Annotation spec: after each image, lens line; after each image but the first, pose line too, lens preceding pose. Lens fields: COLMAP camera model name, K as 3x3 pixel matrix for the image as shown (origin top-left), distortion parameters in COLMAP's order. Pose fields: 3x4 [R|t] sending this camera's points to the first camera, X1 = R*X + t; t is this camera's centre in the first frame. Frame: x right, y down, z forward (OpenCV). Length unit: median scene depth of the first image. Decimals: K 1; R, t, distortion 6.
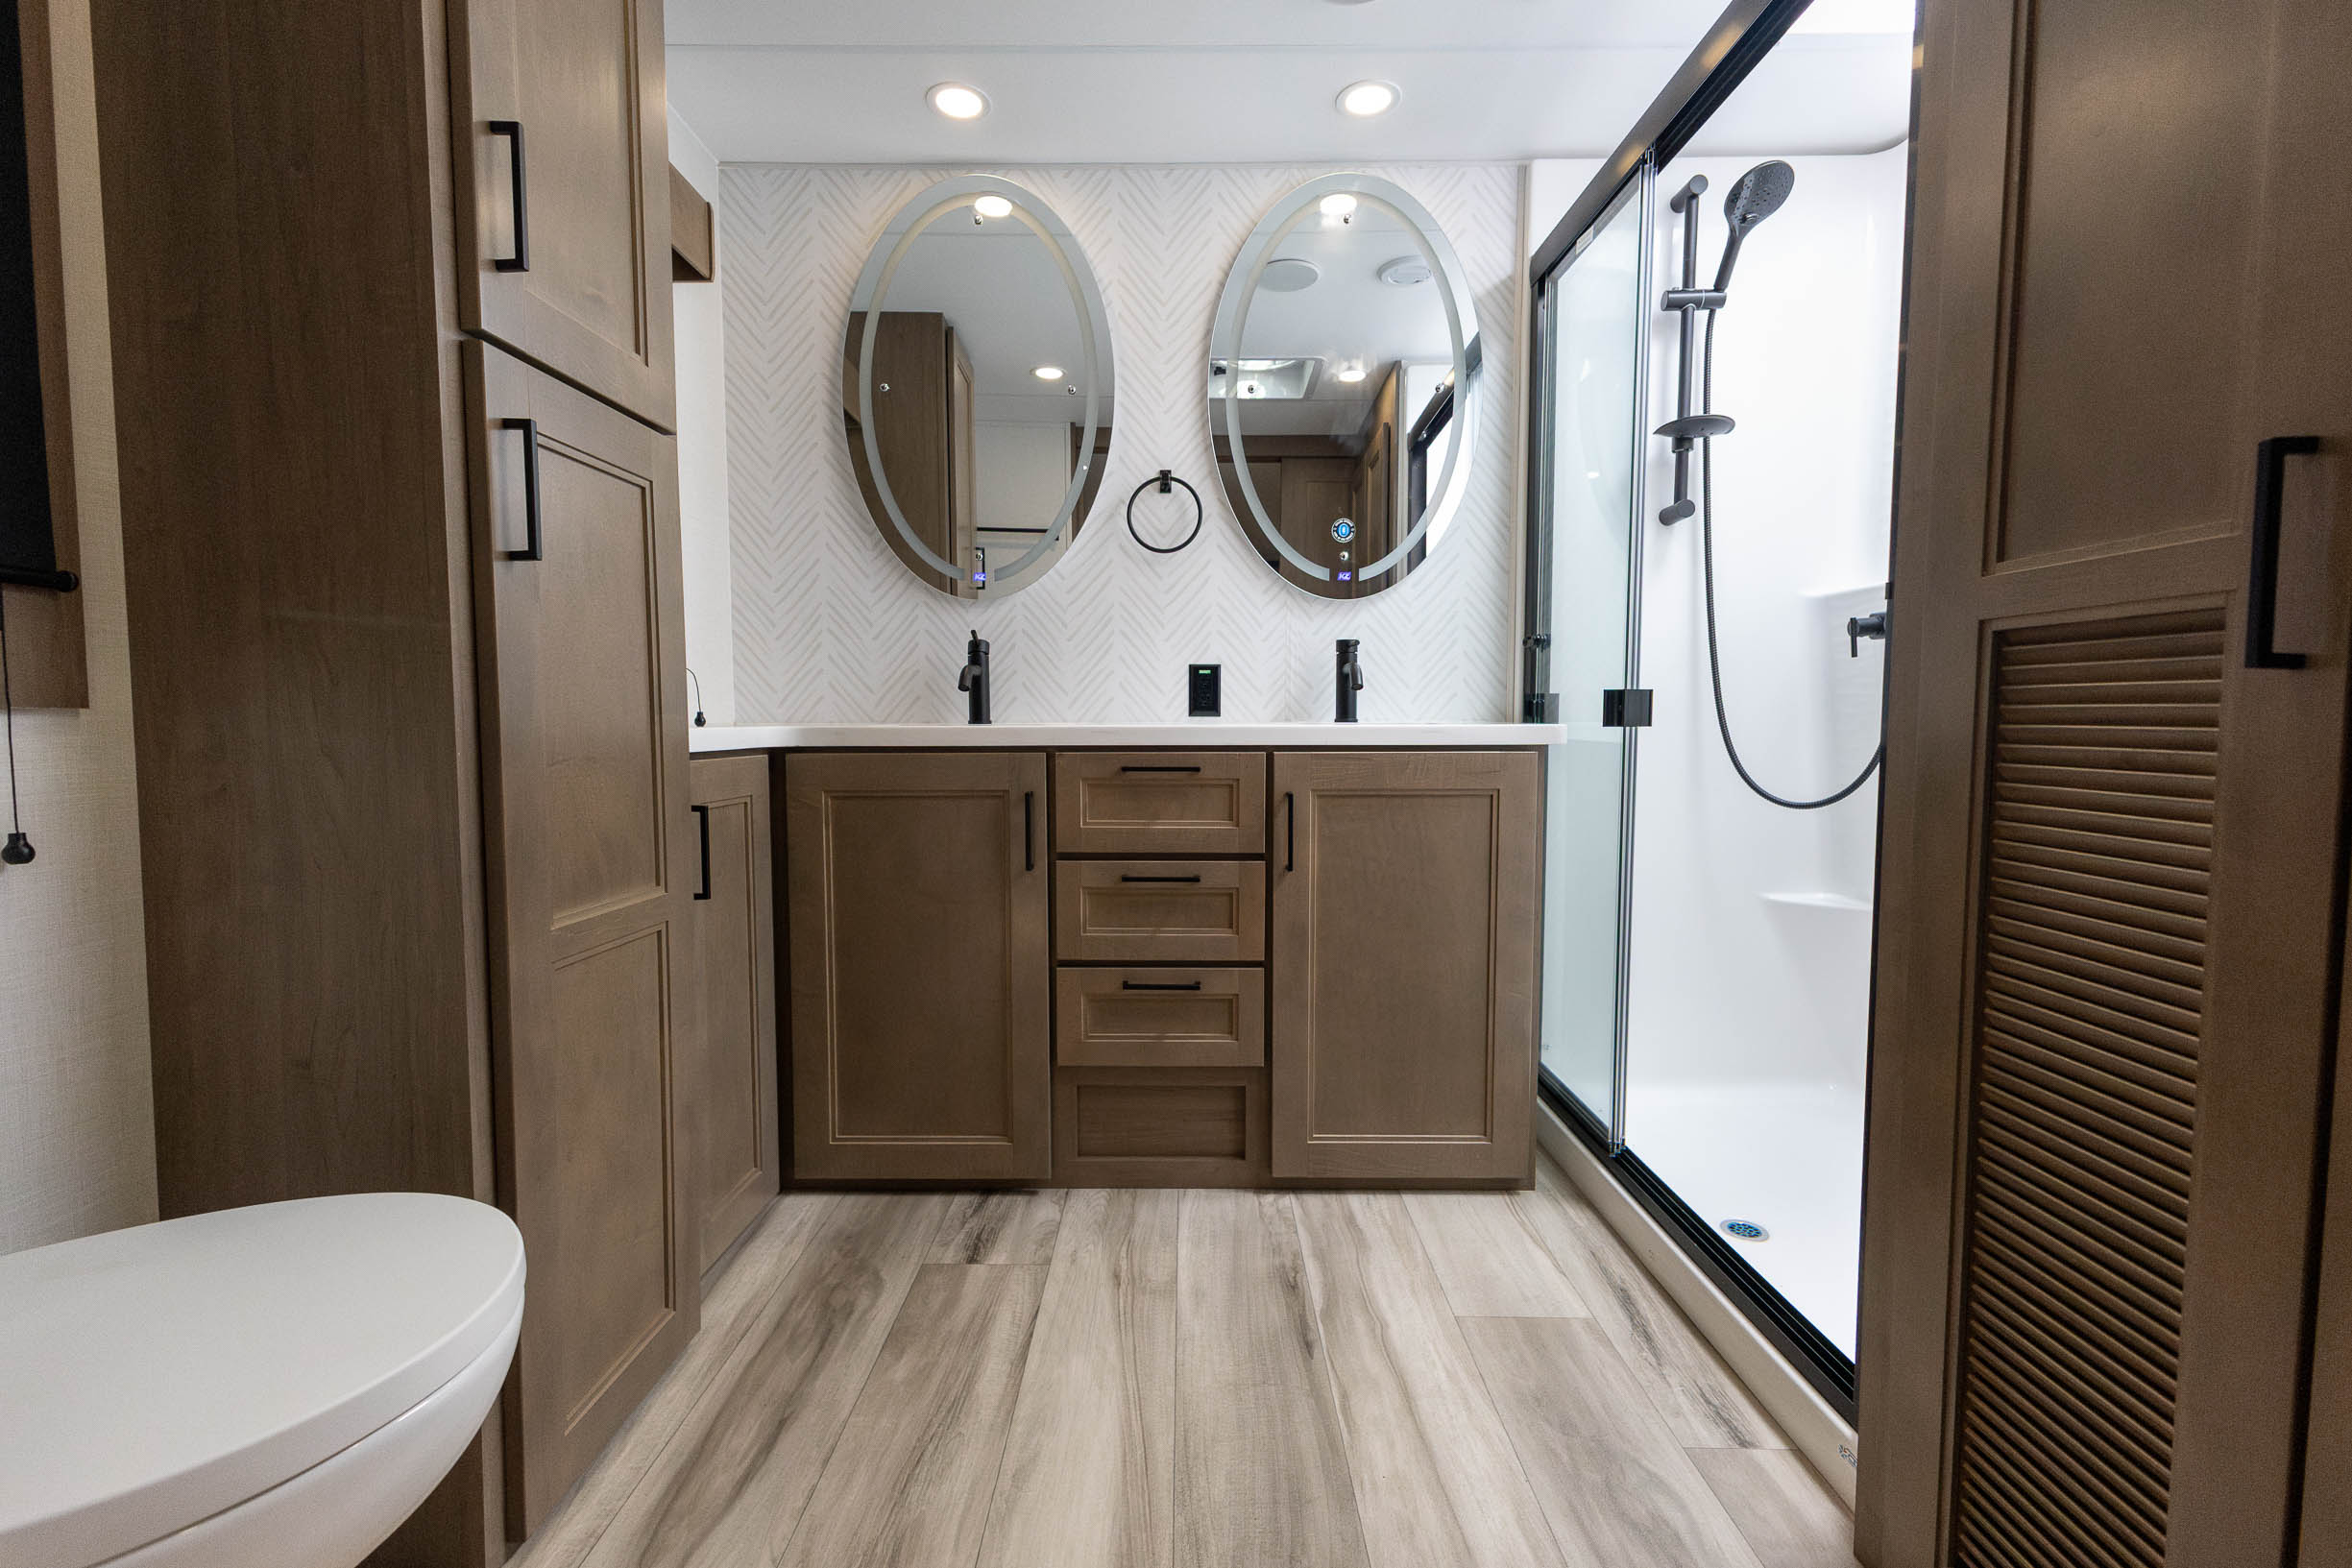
lens RADIAL K [[1017.0, 0, 1177.4], [0, 1017.0, 775.1], [0, 0, 1]] dist [0.018356, -0.005662]
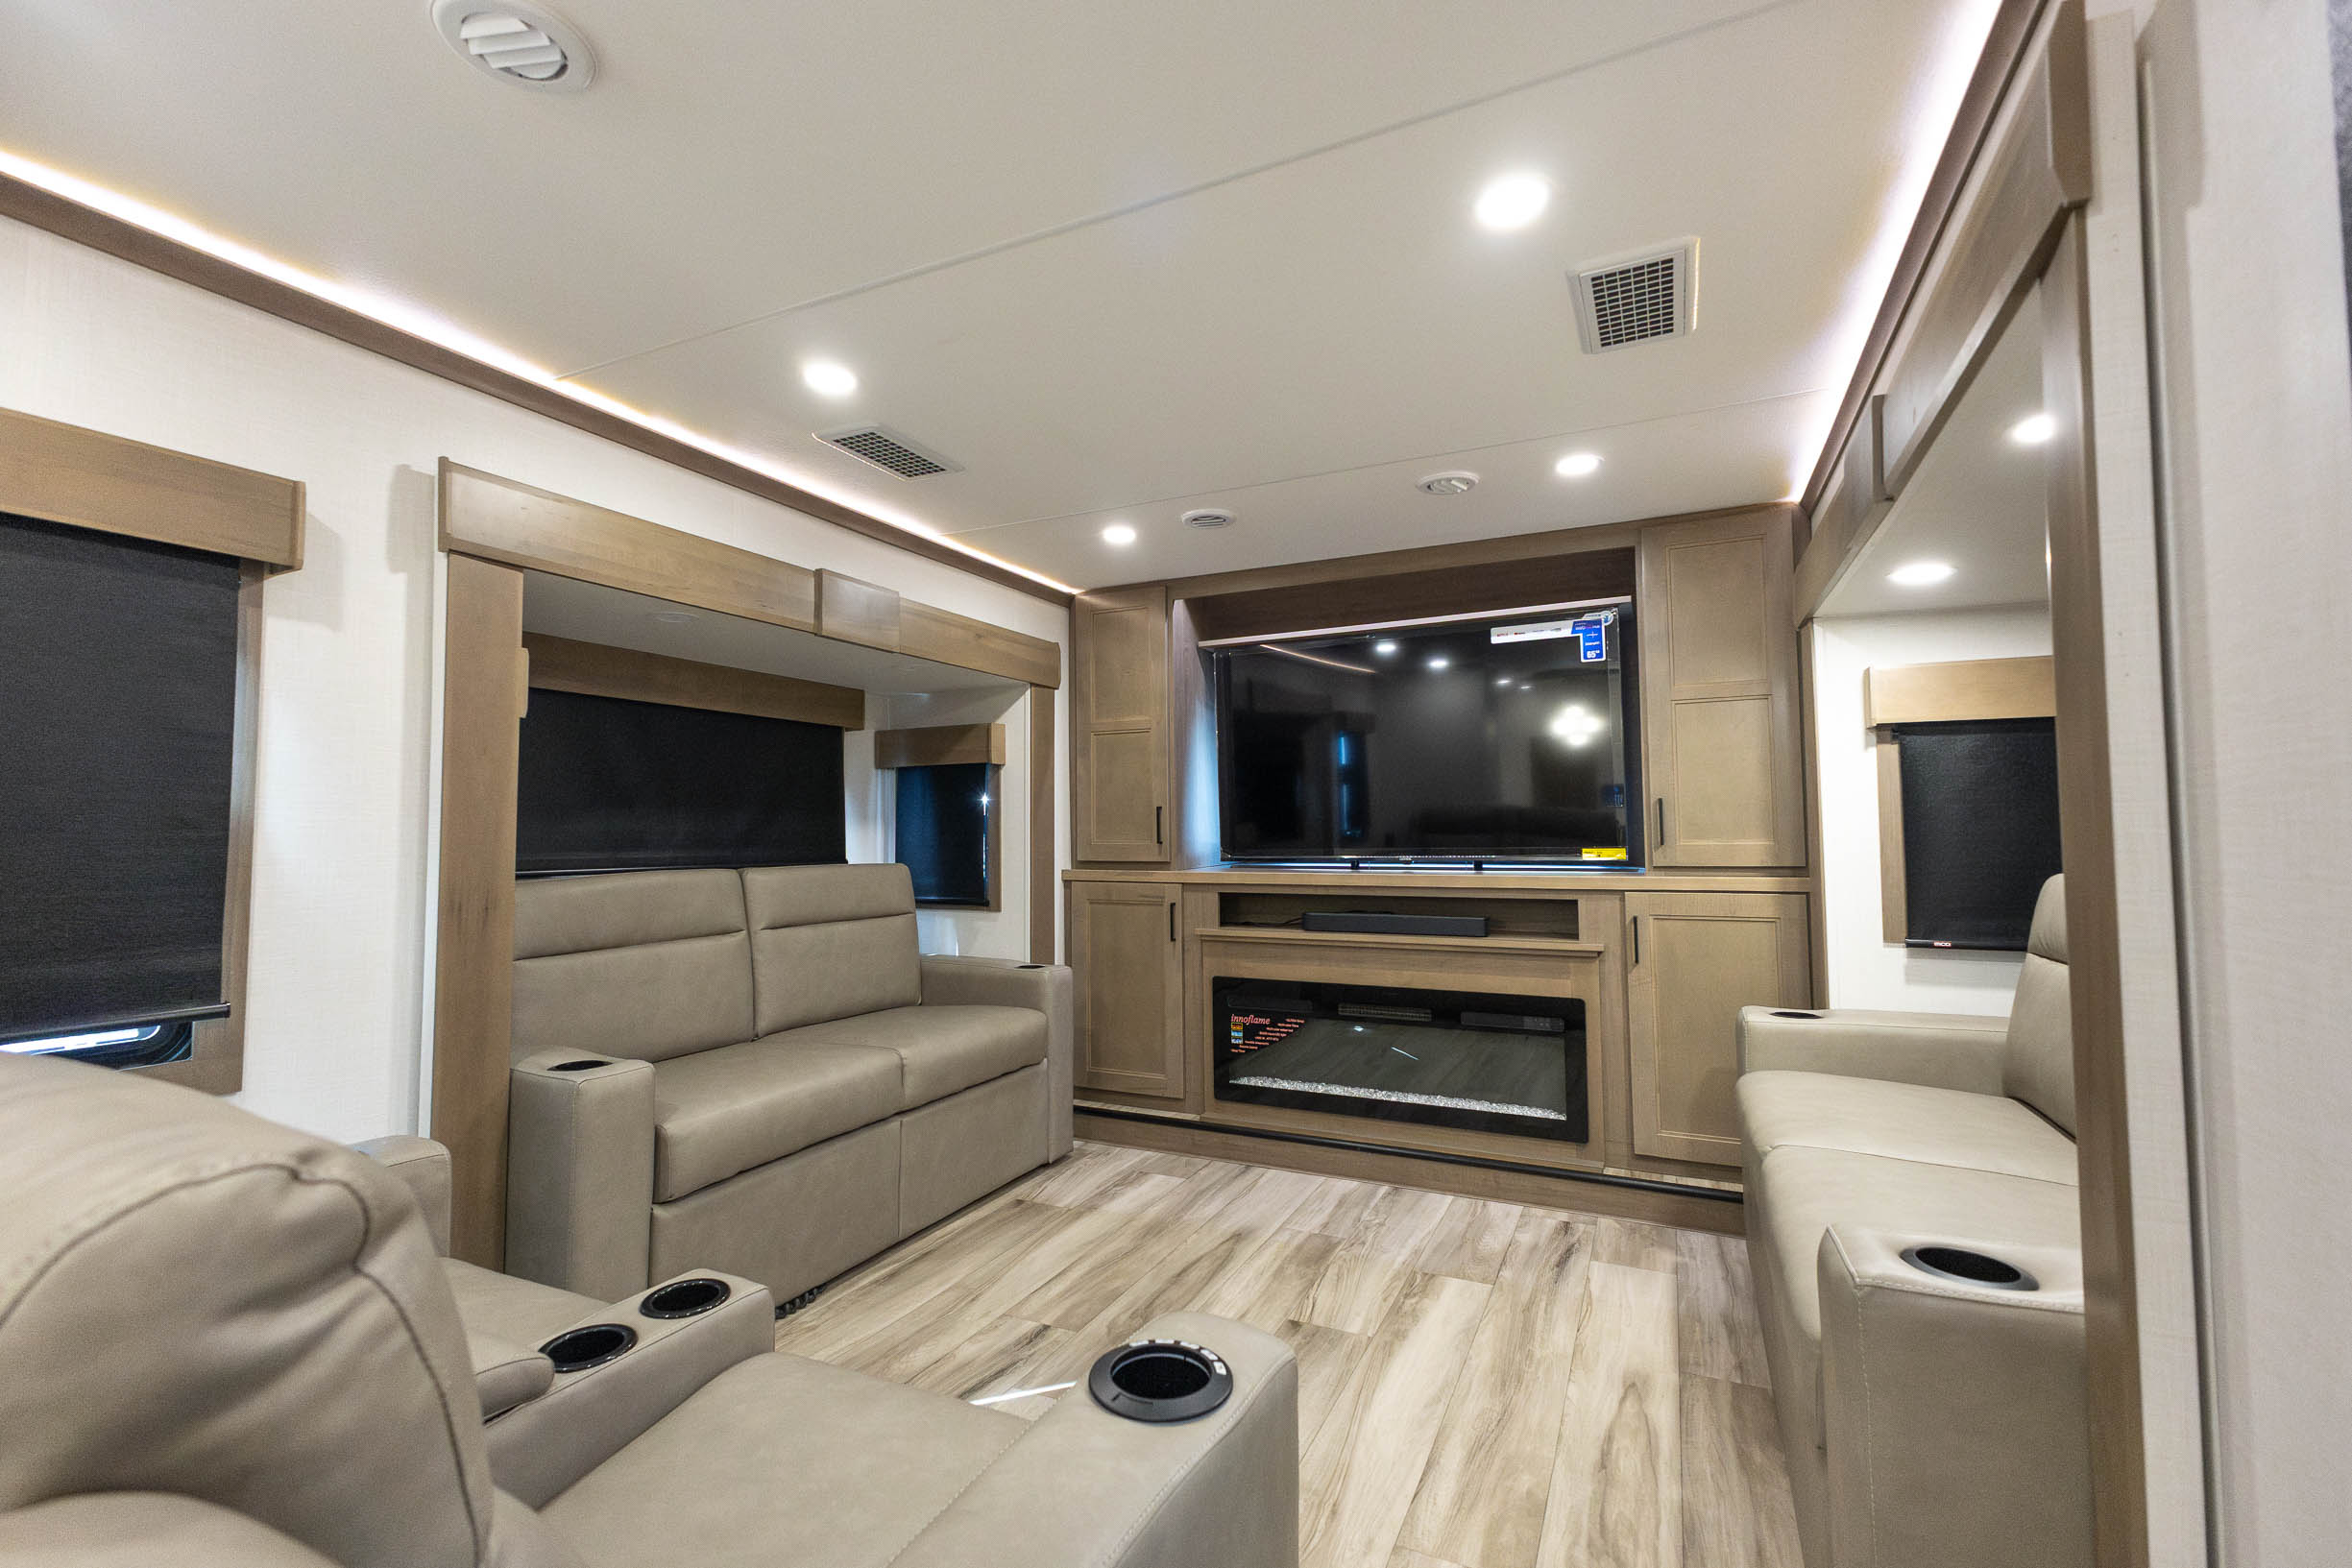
lens RADIAL K [[1017.0, 0, 1177.4], [0, 1017.0, 775.1], [0, 0, 1]] dist [0.018356, -0.005662]
pose [[-0.906830, 0.024450, 0.420788, -1.114556], [0.028006, 0.999605, 0.002273, -0.328071], [-0.420566, 0.013846, -0.907156, 2.498200]]
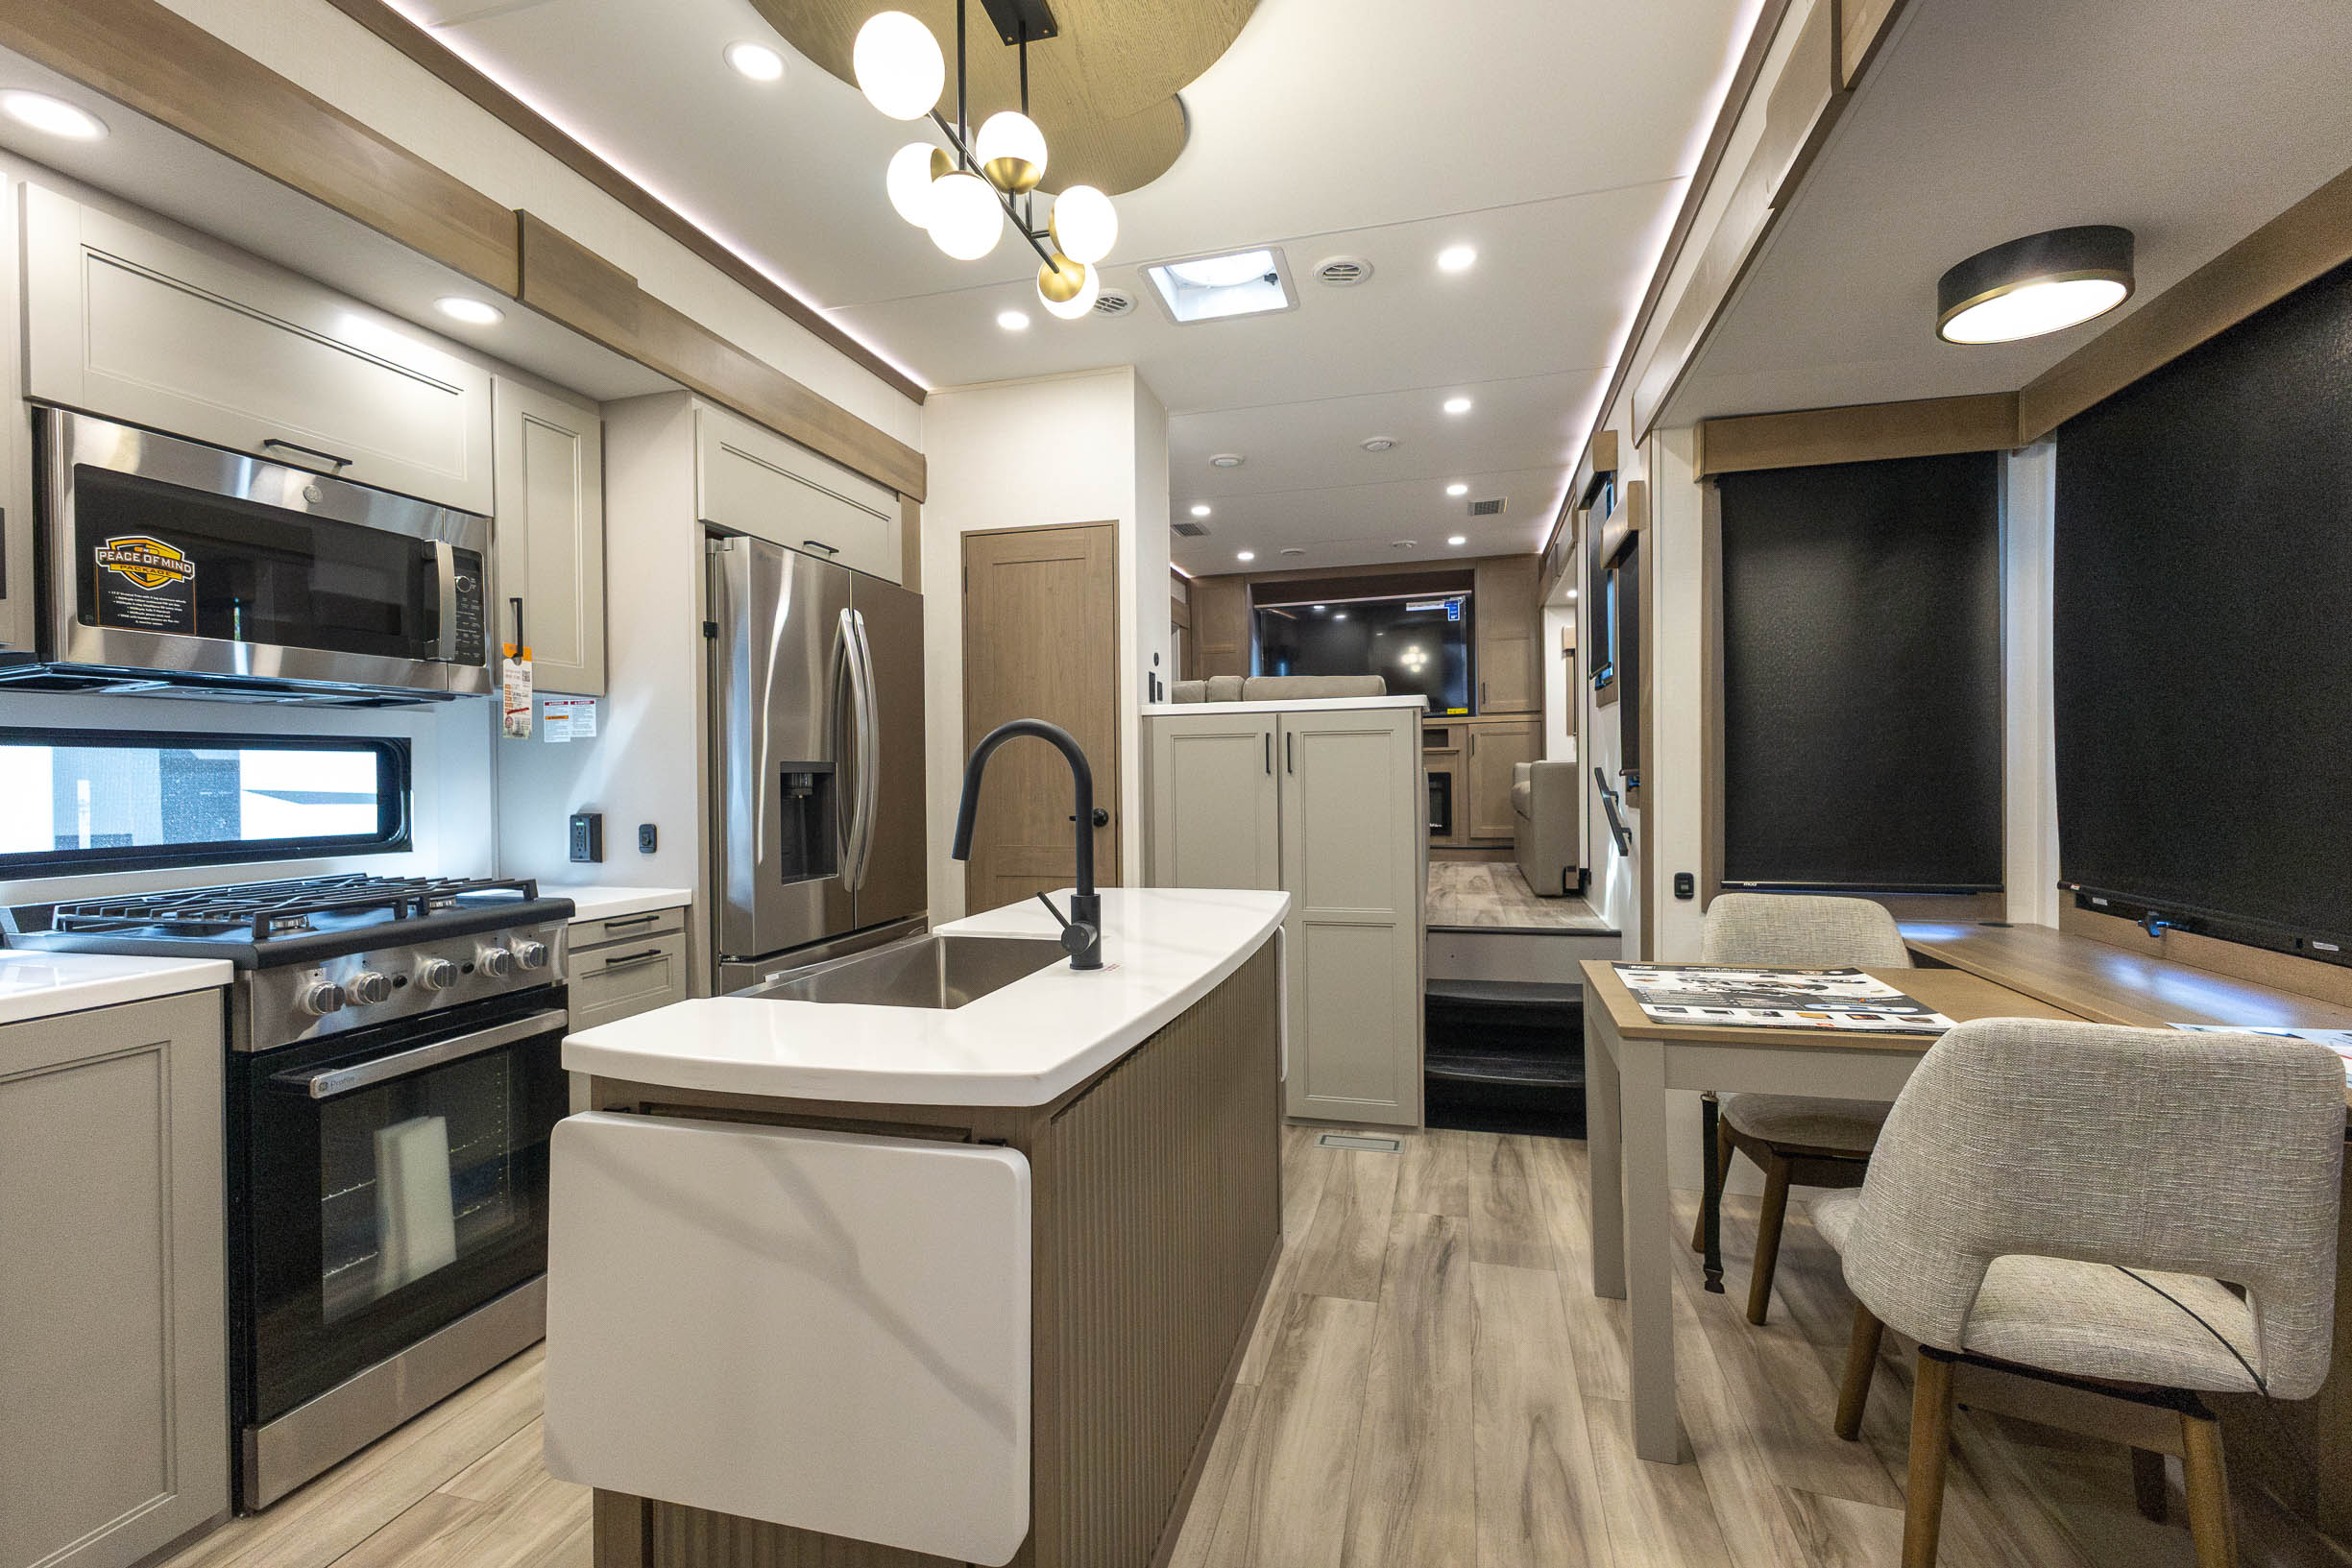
lens RADIAL K [[1017.0, 0, 1177.4], [0, 1017.0, 775.1], [0, 0, 1]] dist [0.018356, -0.005662]
pose [[-0.968168, 0.010453, 0.250083, -0.926412], [0.026846, 0.997701, 0.062229, -0.146405], [-0.248857, 0.066961, -0.966223, 5.209318]]
